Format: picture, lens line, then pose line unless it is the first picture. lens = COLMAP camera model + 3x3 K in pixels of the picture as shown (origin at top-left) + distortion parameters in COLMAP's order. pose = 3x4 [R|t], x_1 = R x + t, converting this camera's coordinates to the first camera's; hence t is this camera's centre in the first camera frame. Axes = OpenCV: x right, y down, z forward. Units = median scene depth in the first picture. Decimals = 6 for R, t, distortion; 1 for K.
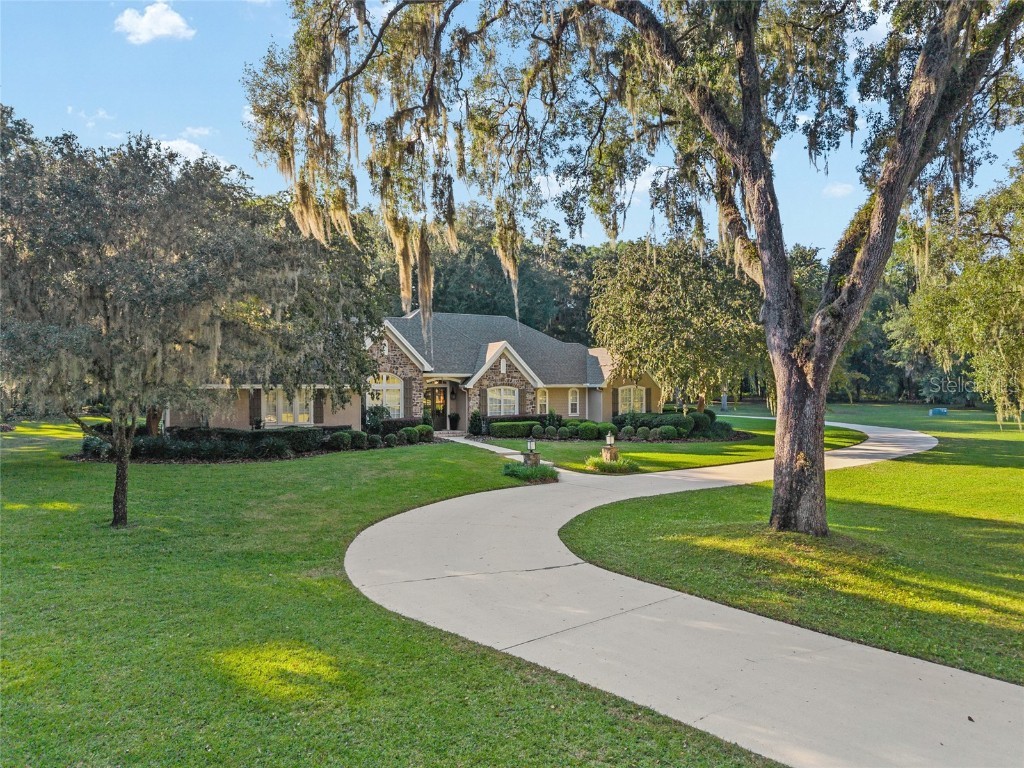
lens RADIAL K [[672.8, 0, 512.0], [0, 672.8, 384.0], [0, 0, 1]] dist [-0.003189, -0.000890]
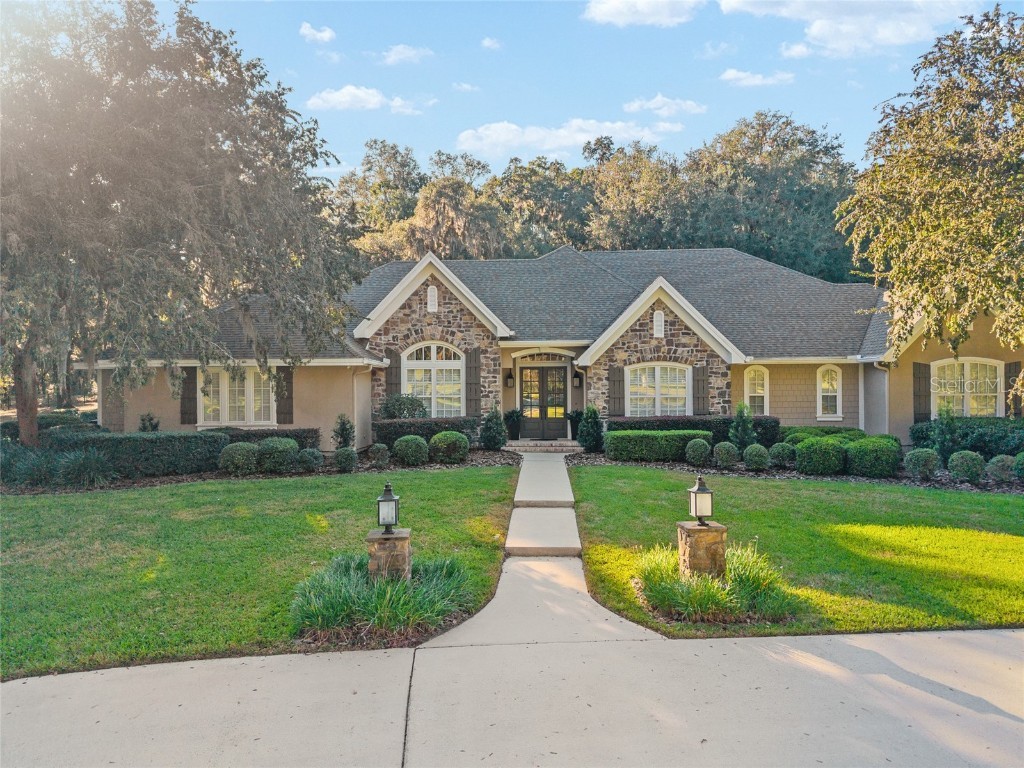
lens RADIAL K [[672.8, 0, 512.0], [0, 672.8, 384.0], [0, 0, 1]] dist [-0.003189, -0.000890]
pose [[0.855187, -0.005854, -0.518287, 0.167068], [0.009248, 0.999949, 0.003966, 0.017904], [0.518238, -0.008185, 0.855197, 0.489077]]
